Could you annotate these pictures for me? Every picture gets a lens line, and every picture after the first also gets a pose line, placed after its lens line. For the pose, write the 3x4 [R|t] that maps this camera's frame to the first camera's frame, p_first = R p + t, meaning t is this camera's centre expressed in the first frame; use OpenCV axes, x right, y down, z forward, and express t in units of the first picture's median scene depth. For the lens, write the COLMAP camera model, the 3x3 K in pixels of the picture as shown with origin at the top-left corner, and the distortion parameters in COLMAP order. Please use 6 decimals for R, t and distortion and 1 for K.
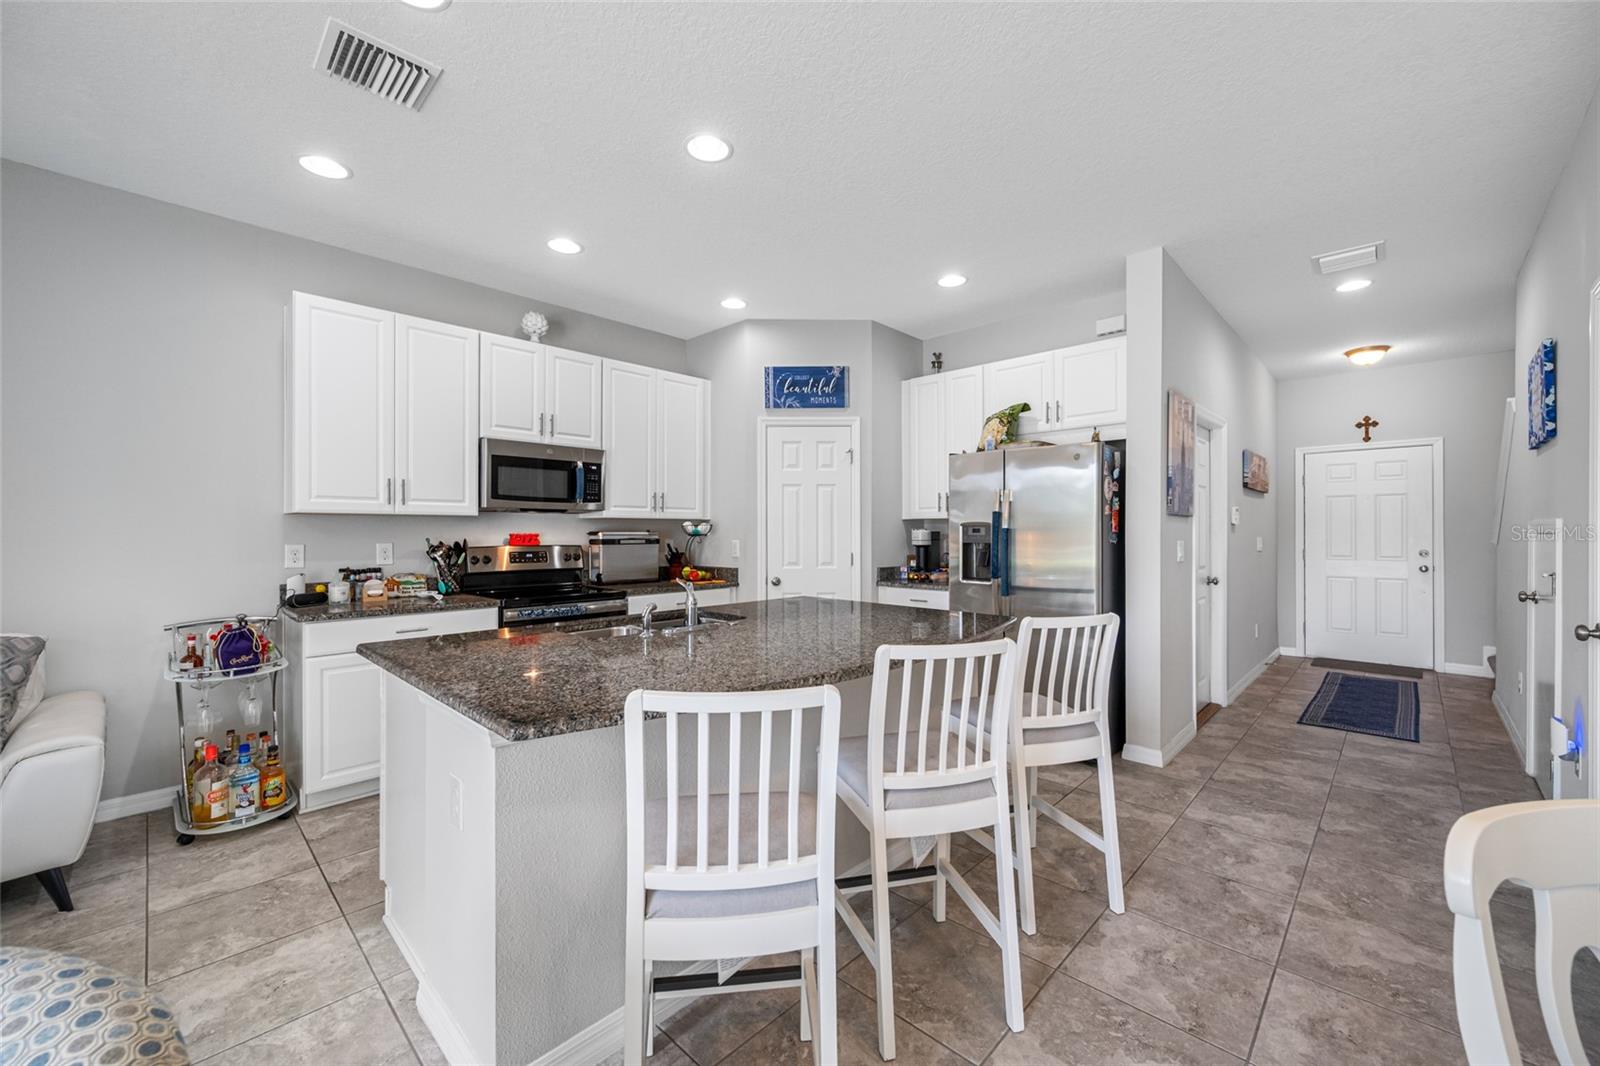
lens RADIAL K [[632.3, 0, 795.7], [0, 632.3, 534.8], [0, 0, 1]] dist [-0.007399, 0.001335]
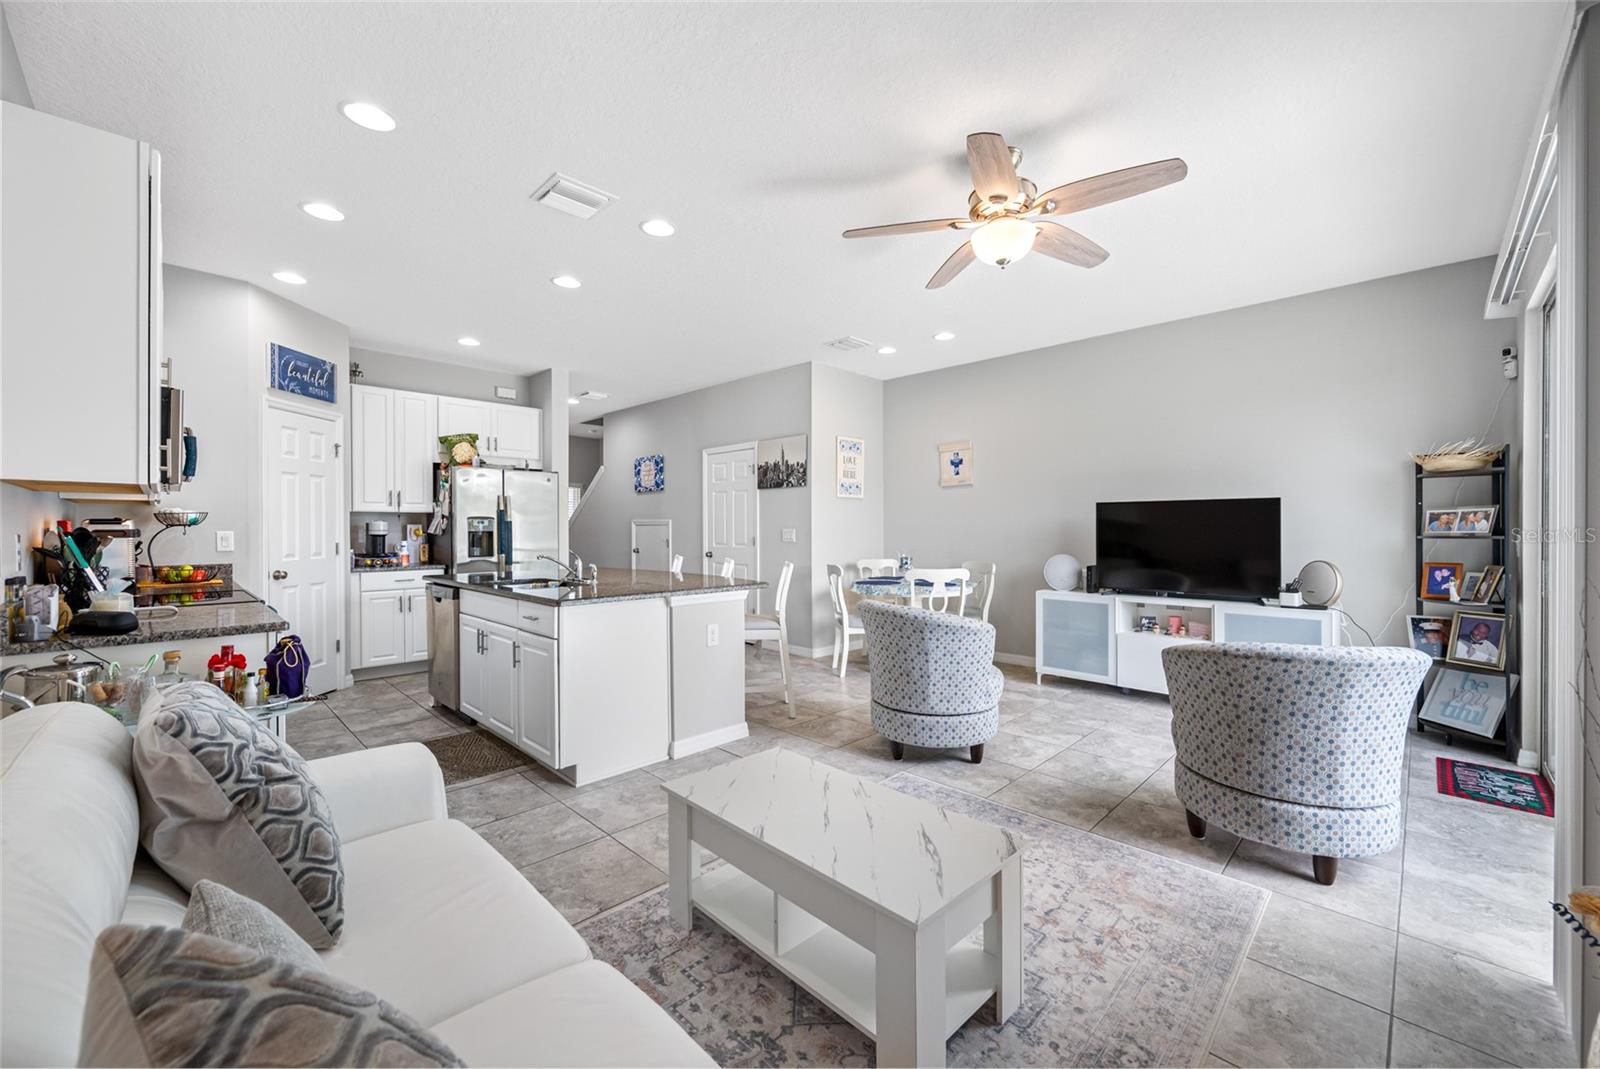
lens RADIAL K [[632.3, 0, 812.3], [0, 632.3, 533.6], [0, 0, 1]] dist [-0.007399, 0.001335]
pose [[0.003943, -0.007945, 0.999961, -0.963744], [0.004403, 0.999959, 0.007928, 0.009243], [-0.999983, 0.004372, 0.003978, 0.206423]]
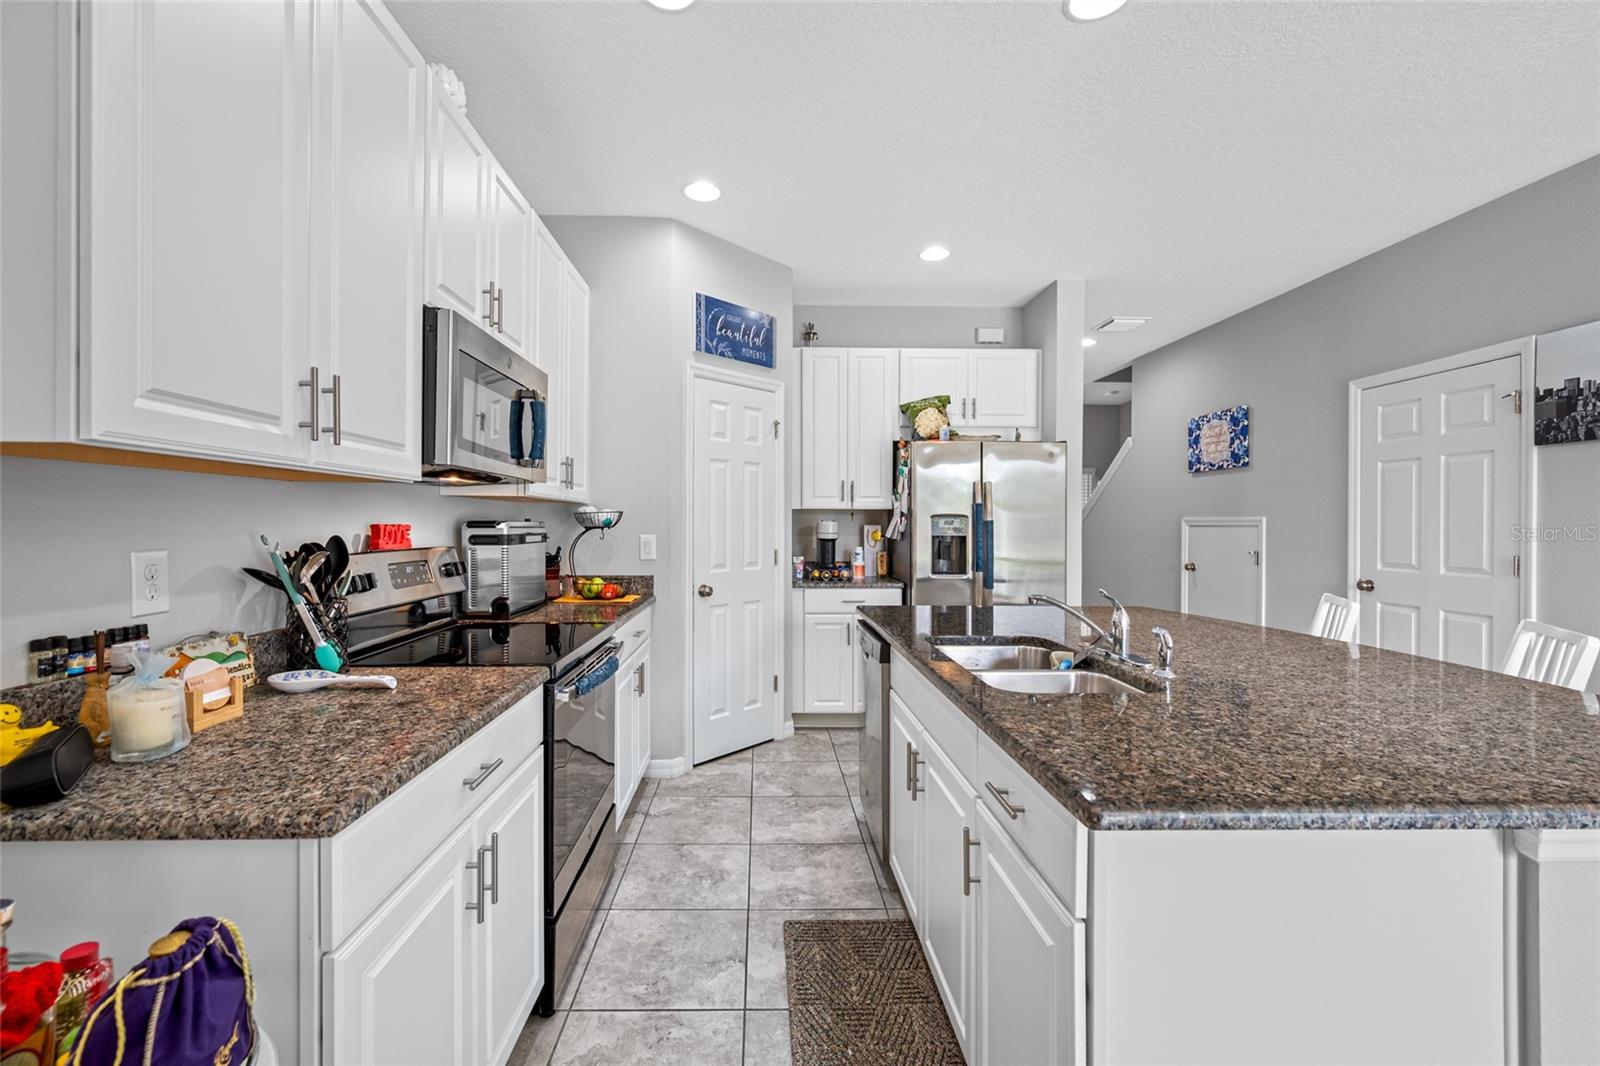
lens RADIAL K [[669.5, 0, 775.2], [0, 669.5, 528.9], [0, 0, 1]] dist [0.005029, -0.000586]
pose [[0.707294, -0.001117, 0.706918, -0.522436], [-0.001455, 0.999994, 0.003036, 0.000096], [-0.706918, -0.003176, 0.707289, 0.396201]]
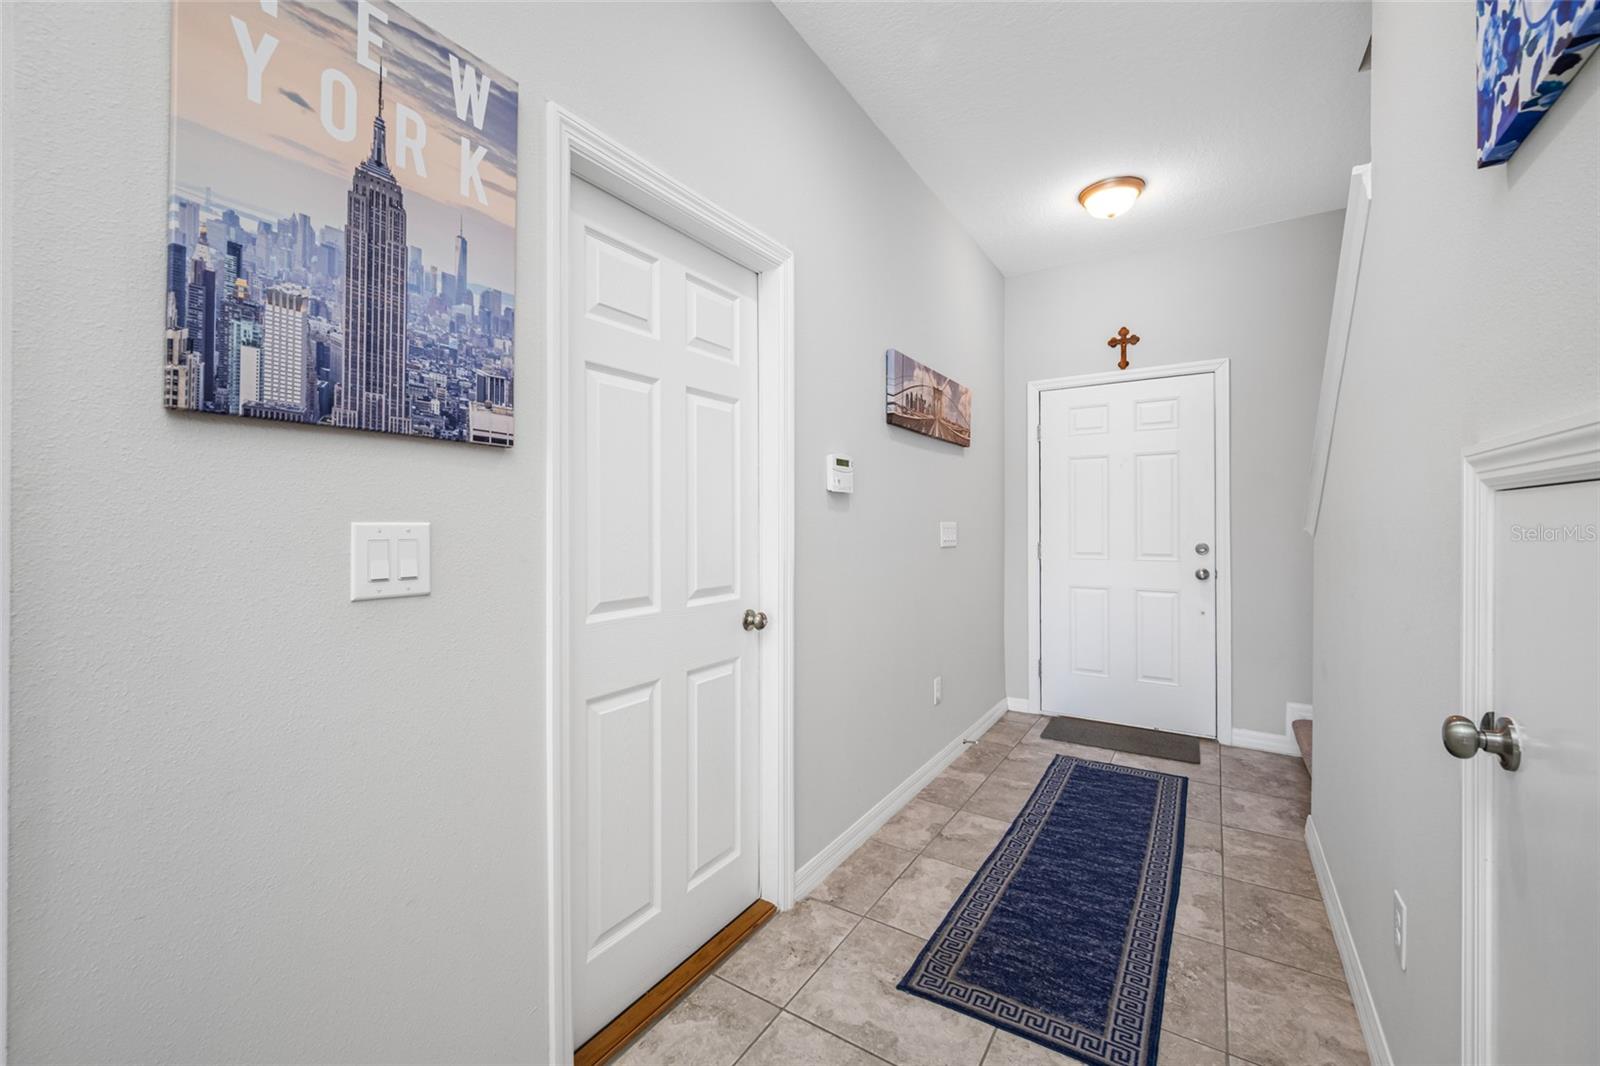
lens RADIAL K [[632.3, 0, 784.4], [0, 632.3, 539.8], [0, 0, 1]] dist [-0.007399, 0.001335]
pose [[0.985050, -0.011466, 0.171886, 0.602386], [0.009134, 0.999855, 0.014354, 0.010438], [-0.172026, -0.012569, 0.985012, 0.568544]]
